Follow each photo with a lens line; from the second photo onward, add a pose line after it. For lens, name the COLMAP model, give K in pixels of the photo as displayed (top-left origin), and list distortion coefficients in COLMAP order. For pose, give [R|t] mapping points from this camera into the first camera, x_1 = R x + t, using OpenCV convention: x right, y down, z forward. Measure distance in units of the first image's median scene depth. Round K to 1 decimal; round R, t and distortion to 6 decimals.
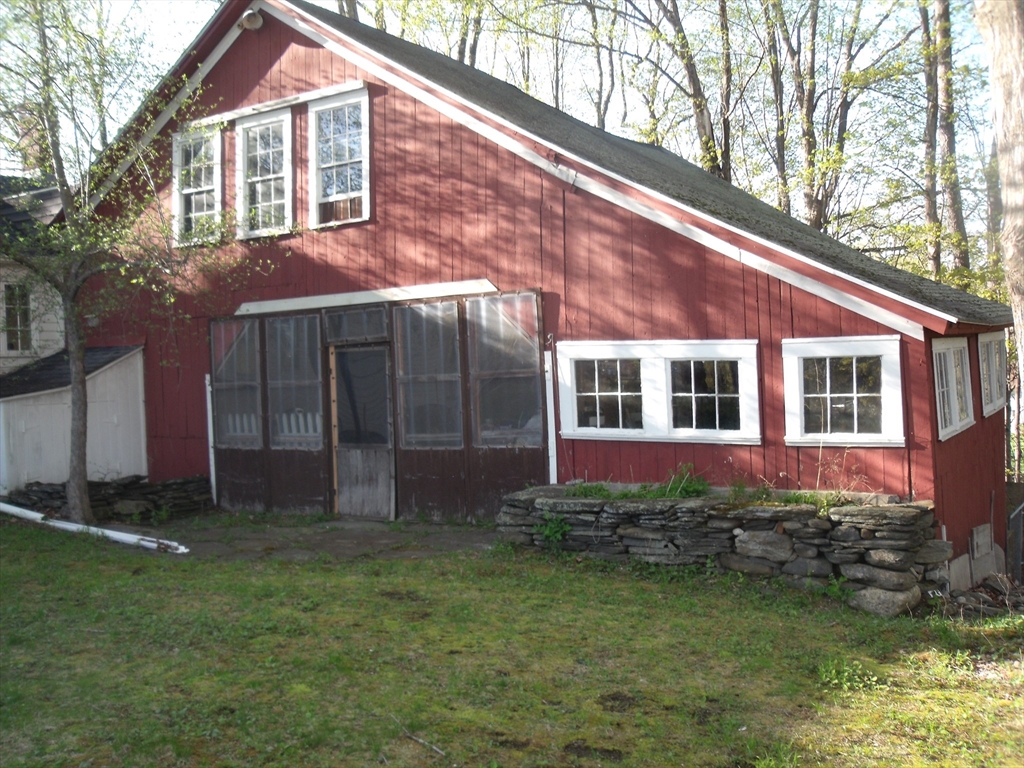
lens RADIAL K [[1085.5, 0, 512.0], [0, 1085.5, 384.0], [0, 0, 1]] dist [-0.190783, 0.187965]
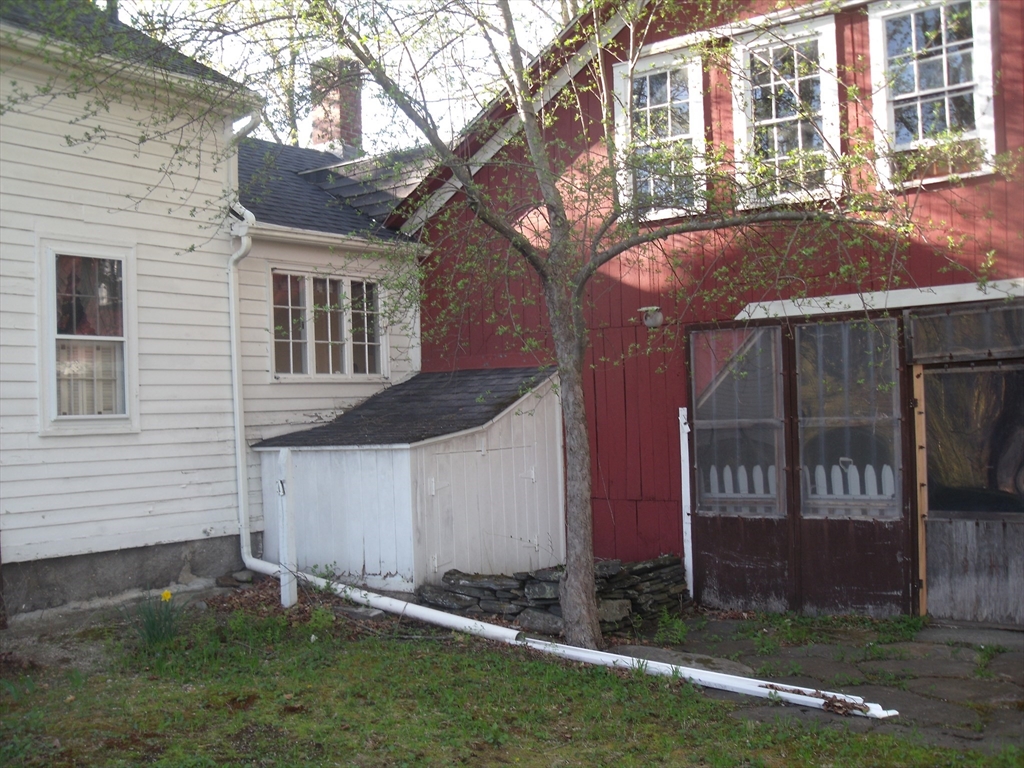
lens RADIAL K [[1085.5, 0, 512.0], [0, 1085.5, 384.0], [0, 0, 1]] dist [-0.190783, 0.187965]
pose [[0.996784, -0.000987, -0.080124, -0.409423], [-0.001783, 0.999404, -0.034484, -0.000262], [0.080110, 0.034516, 0.996188, 0.368360]]
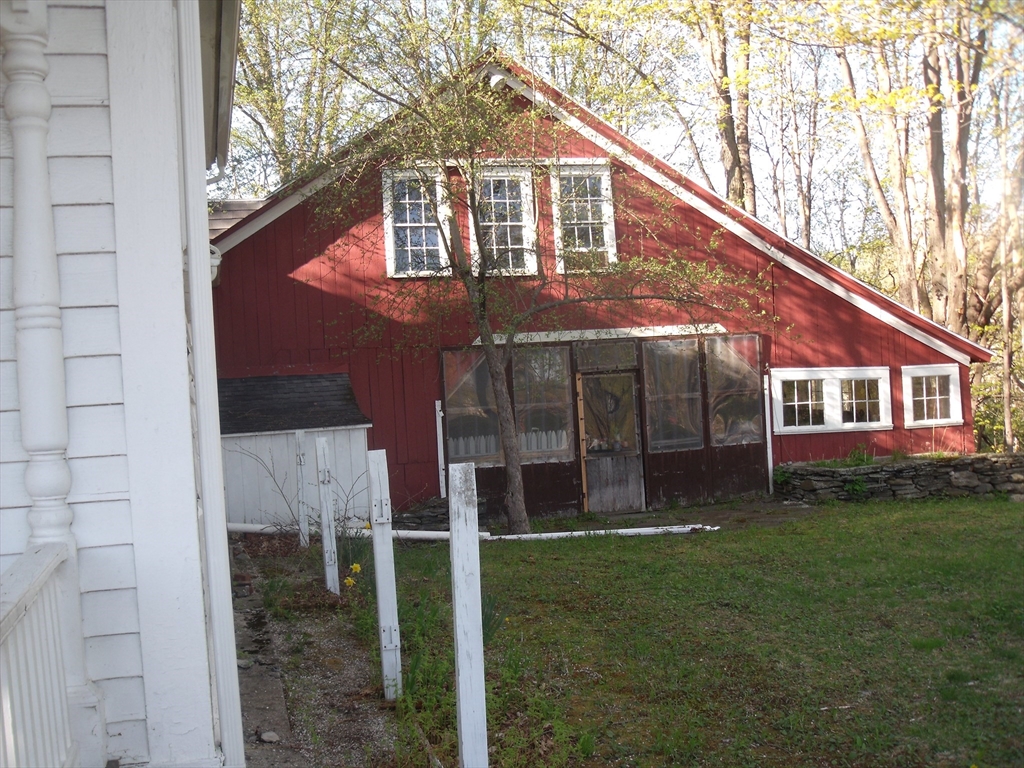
lens RADIAL K [[1049.6, 0, 512.0], [0, 1049.6, 384.0], [0, 0, 1]] dist [-0.061890, 0.007181]
pose [[0.664763, 0.004297, 0.747042, -1.220036], [0.043688, 0.998048, -0.044616, 0.028761], [-0.745776, 0.062296, 0.663278, 0.318833]]
